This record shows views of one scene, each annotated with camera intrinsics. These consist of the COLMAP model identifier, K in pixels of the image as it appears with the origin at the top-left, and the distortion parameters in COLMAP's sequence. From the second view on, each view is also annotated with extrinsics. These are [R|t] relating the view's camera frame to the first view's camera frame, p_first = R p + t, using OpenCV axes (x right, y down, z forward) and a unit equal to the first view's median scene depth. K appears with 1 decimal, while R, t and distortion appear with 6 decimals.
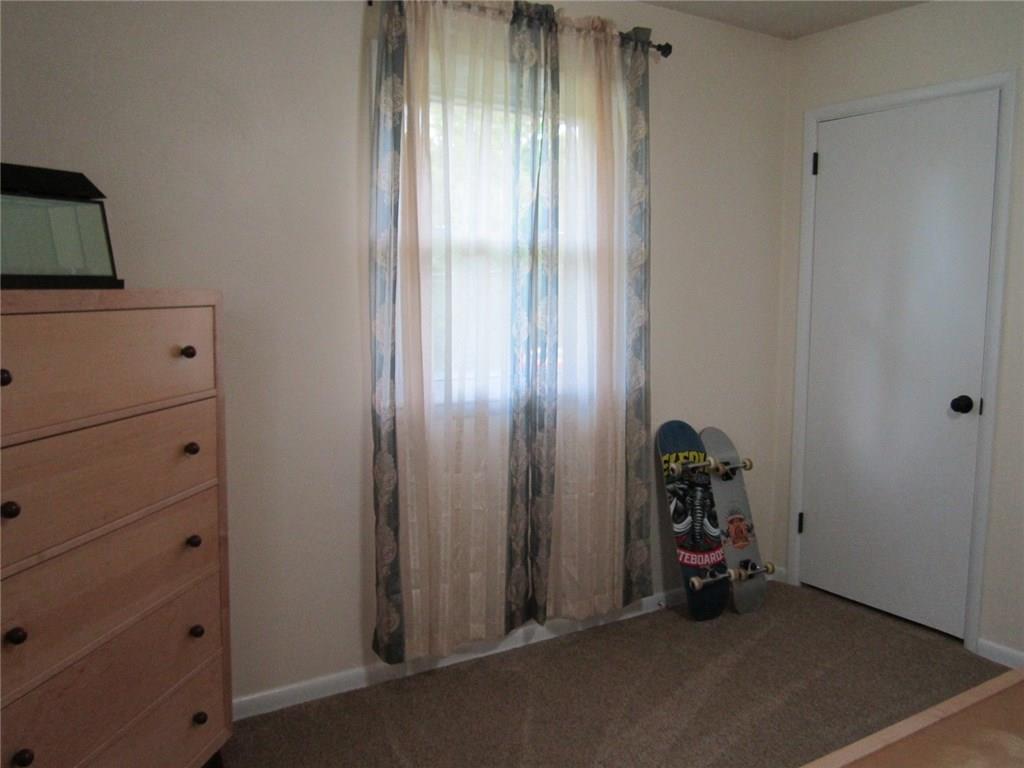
lens RADIAL K [[854.8, 0, 515.4], [0, 854.8, 381.4], [0, 0, 1]] dist [-0.043277, 0.013612]
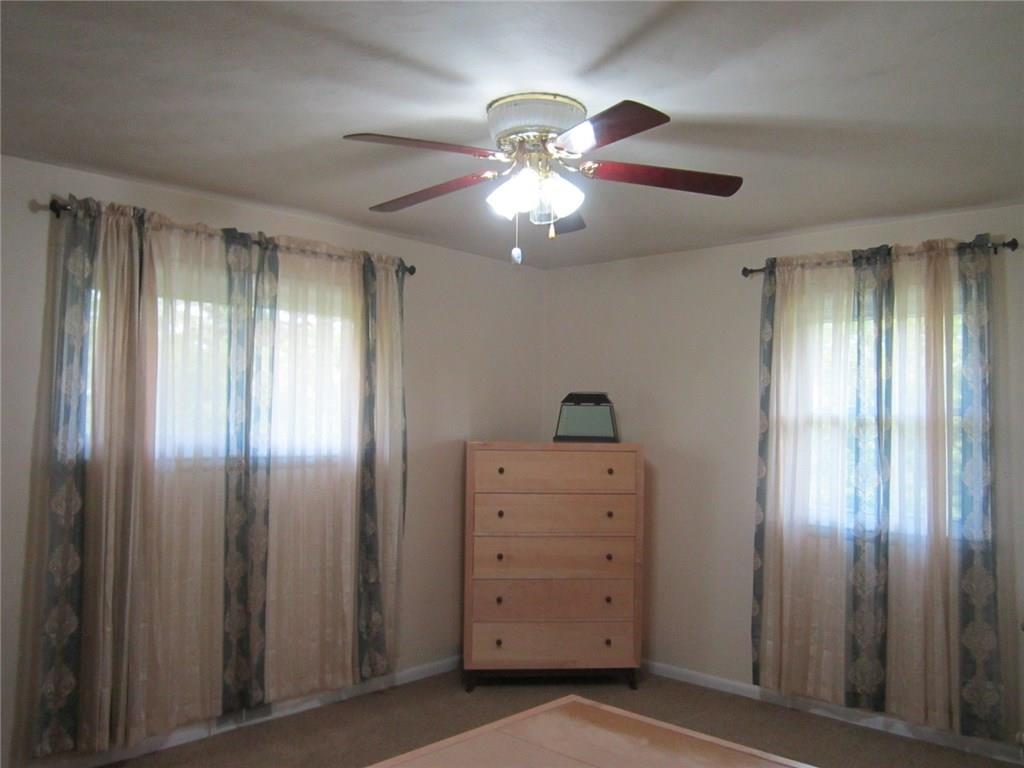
lens RADIAL K [[854.8, 0, 515.4], [0, 854.8, 381.4], [0, 0, 1]] dist [-0.043277, 0.013612]
pose [[0.247671, -0.042290, -0.967921, 1.180216], [-0.119517, 0.990082, -0.073840, -0.048227], [0.961444, 0.133971, 0.240161, 0.117874]]
